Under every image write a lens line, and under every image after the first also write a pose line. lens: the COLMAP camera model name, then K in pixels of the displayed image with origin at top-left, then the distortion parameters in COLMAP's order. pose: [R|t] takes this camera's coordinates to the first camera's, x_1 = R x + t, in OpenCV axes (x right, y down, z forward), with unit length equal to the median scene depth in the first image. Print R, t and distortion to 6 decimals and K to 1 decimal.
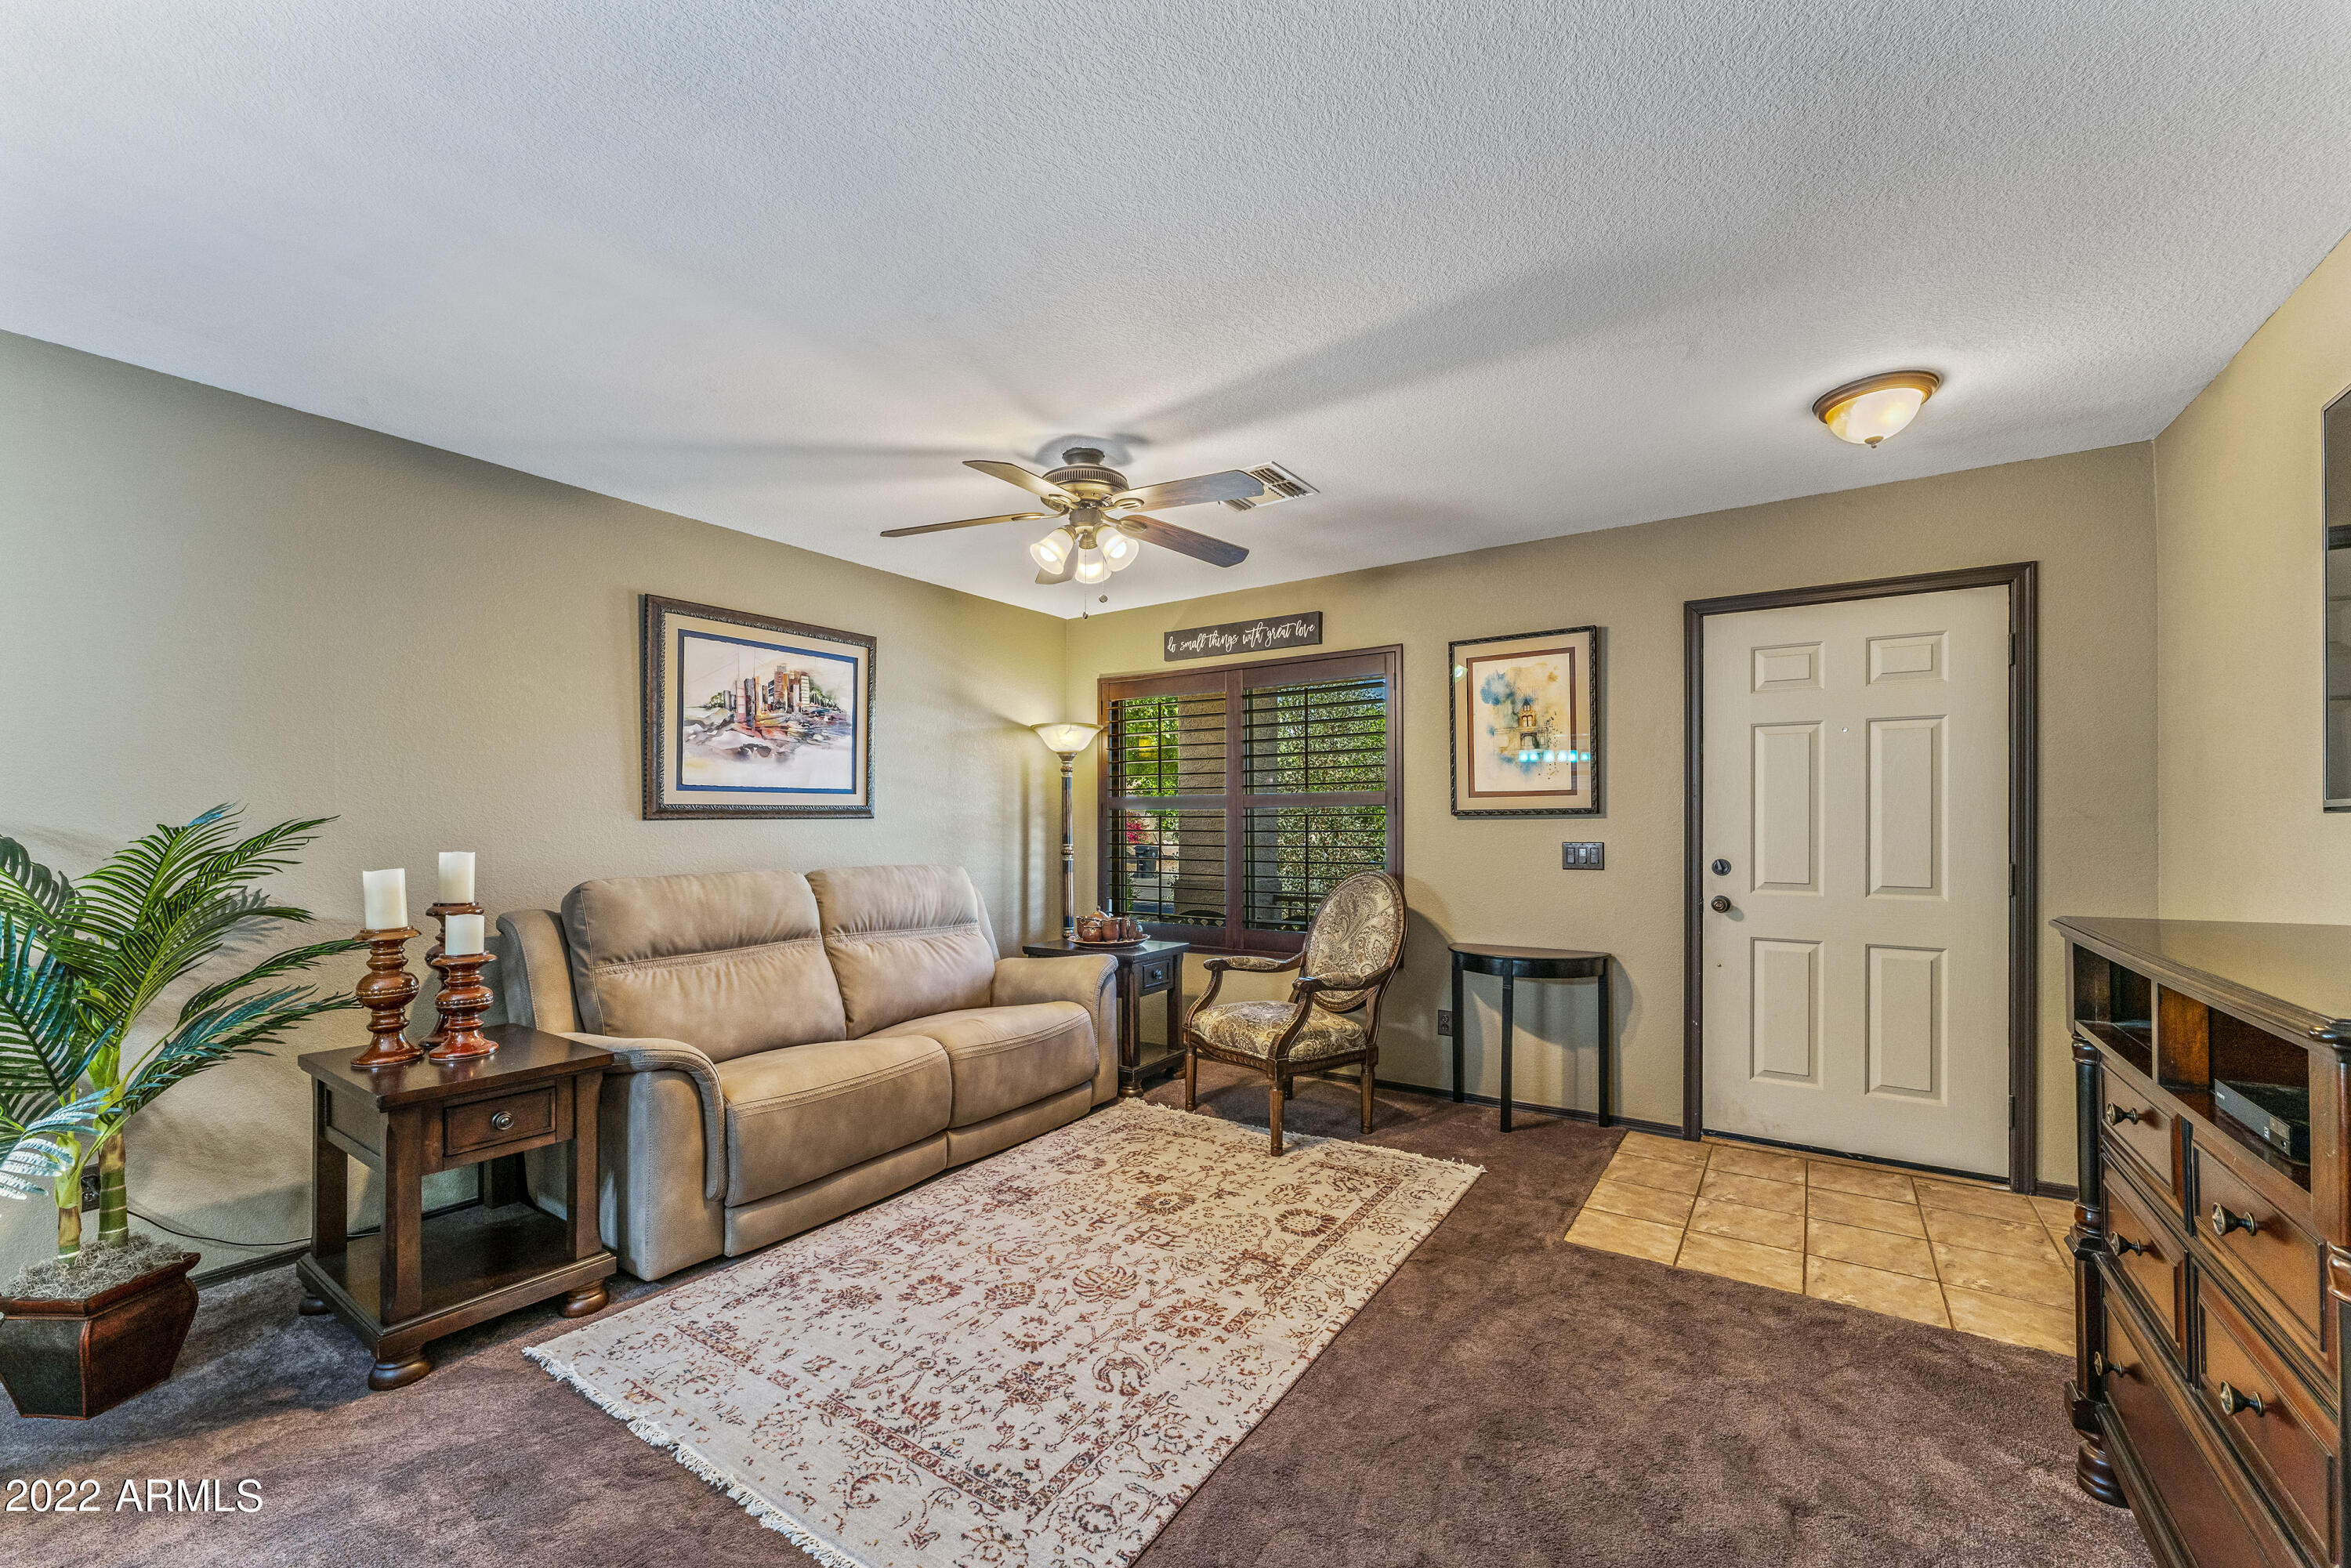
lens RADIAL K [[945.0, 0, 1216.1], [0, 945.0, 813.8], [0, 0, 1]] dist [0.001239, 0.001270]
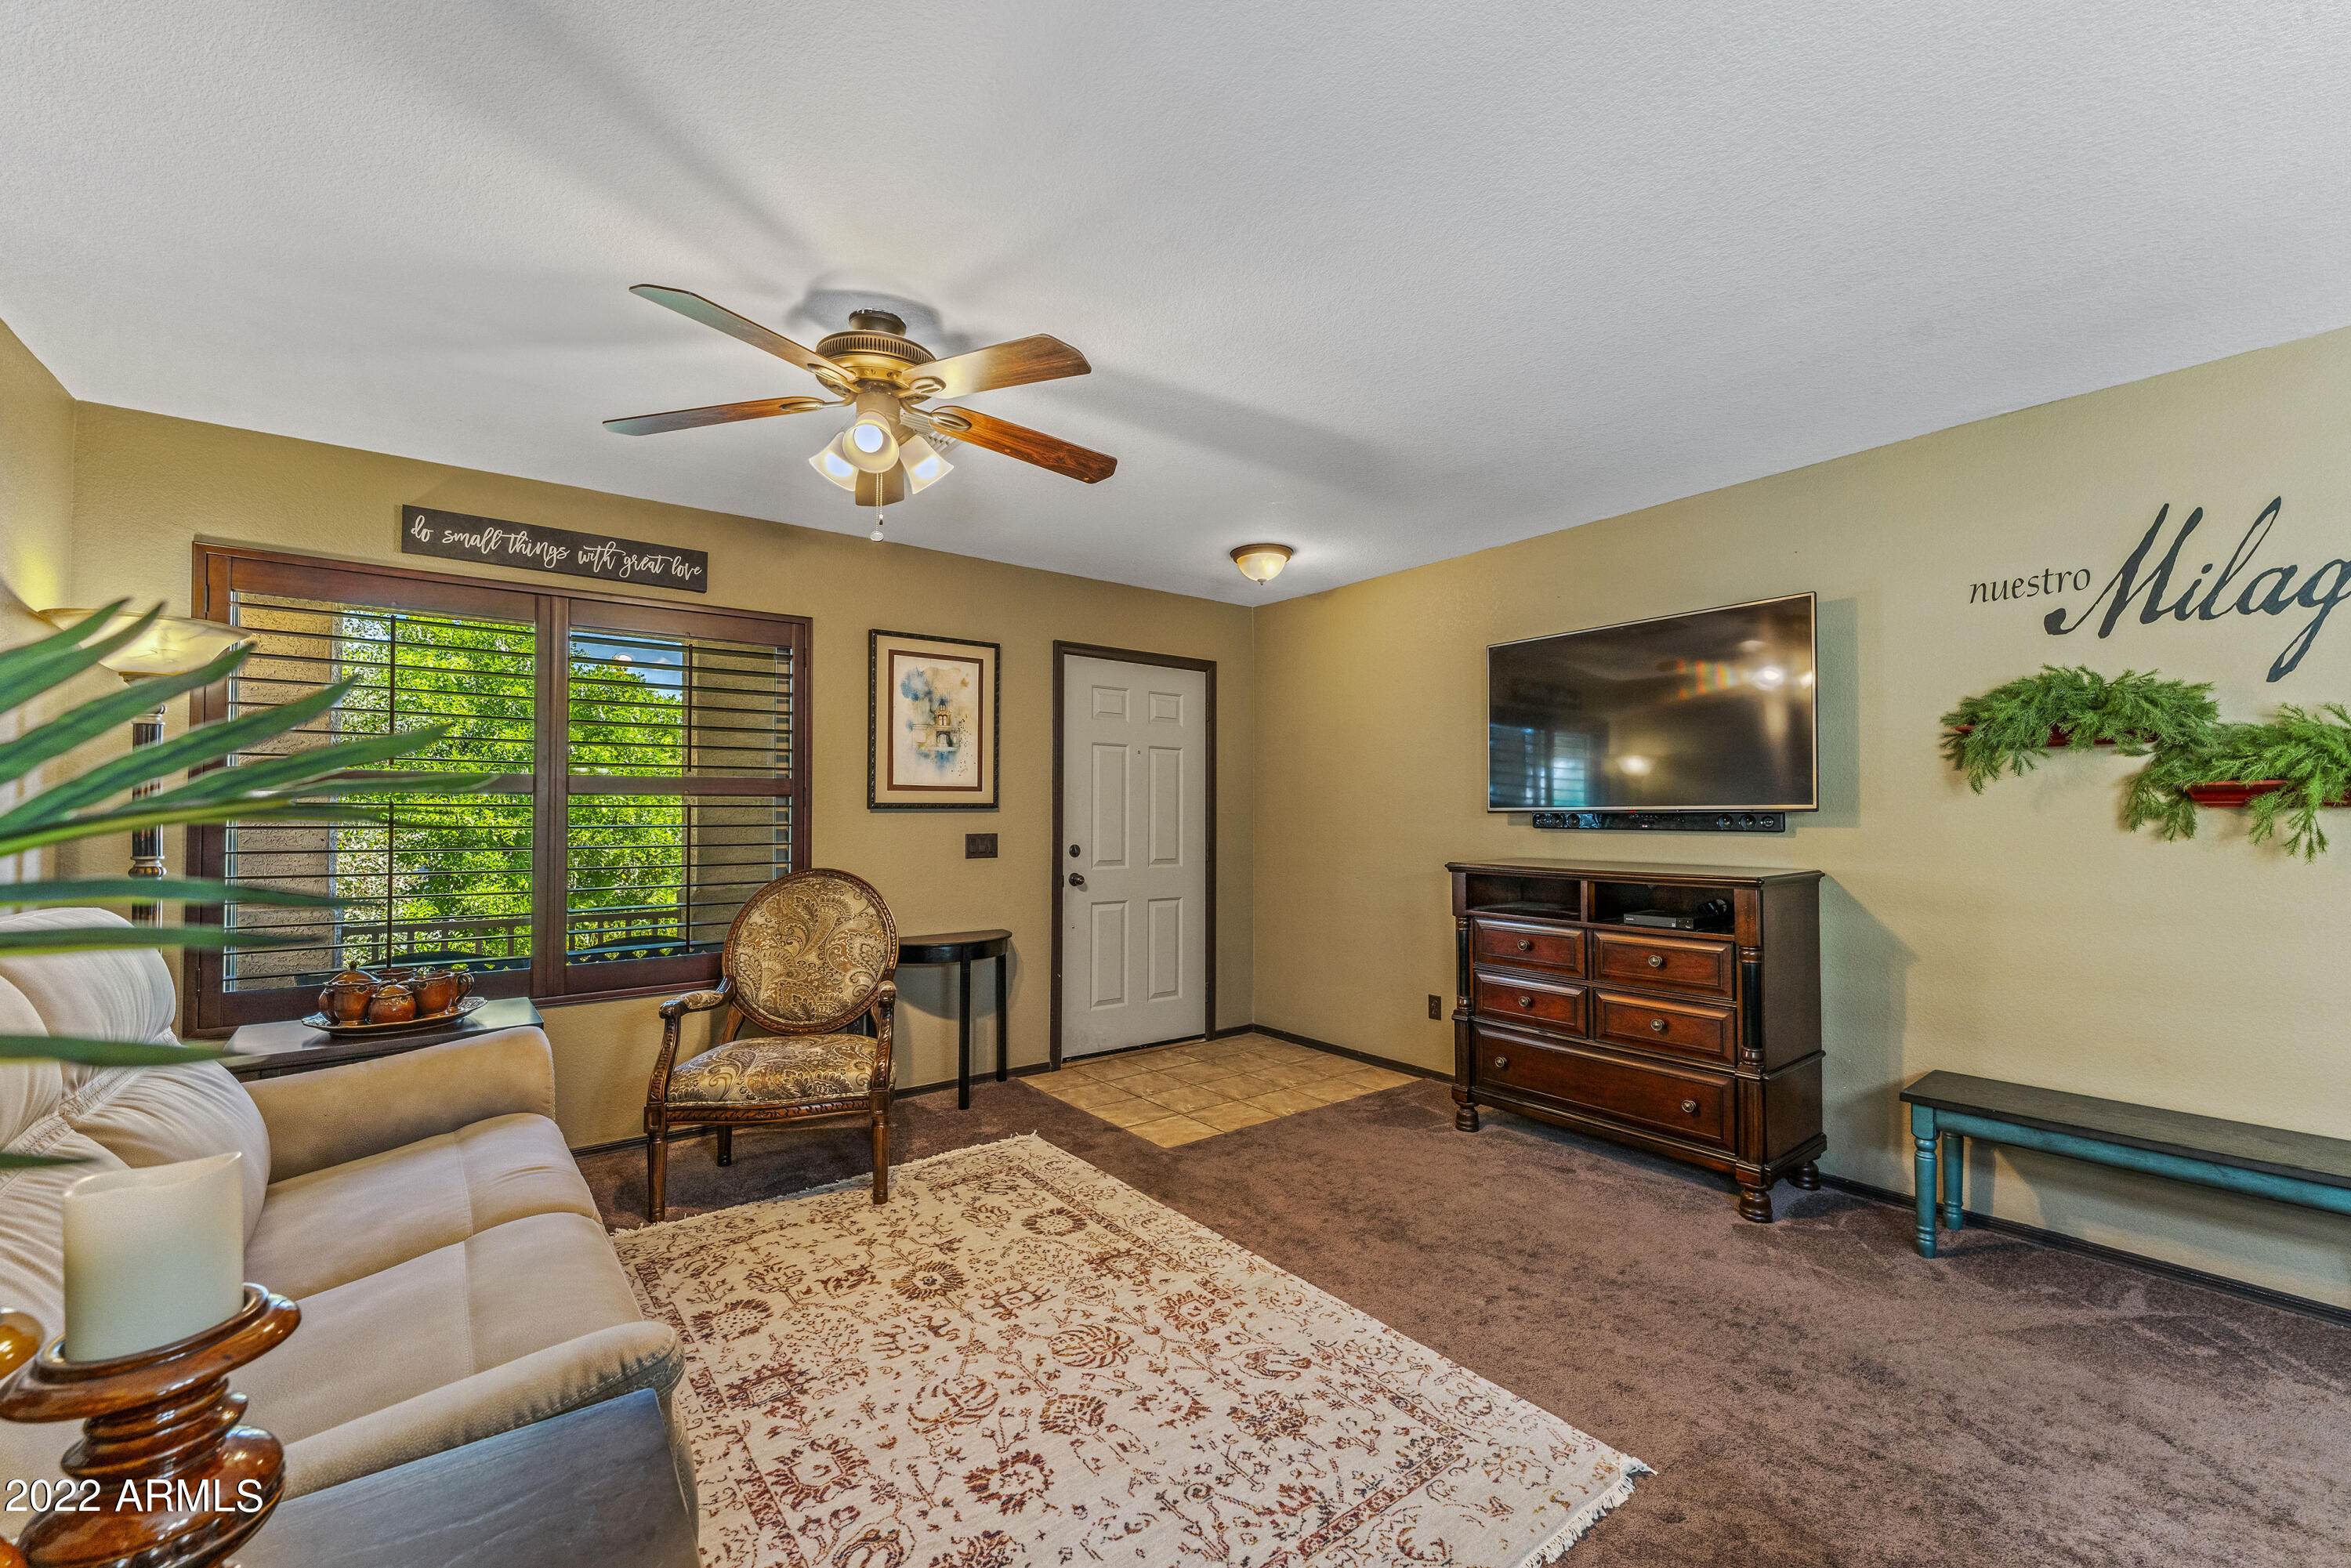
lens RADIAL K [[945.0, 0, 1167.1], [0, 945.0, 794.0], [0, 0, 1]] dist [0.001239, 0.001270]
pose [[0.333541, 0.024131, 0.942427, -0.493255], [-0.011537, 0.999702, -0.021515, 0.004013], [-0.942665, -0.003696, 0.333720, 0.345752]]
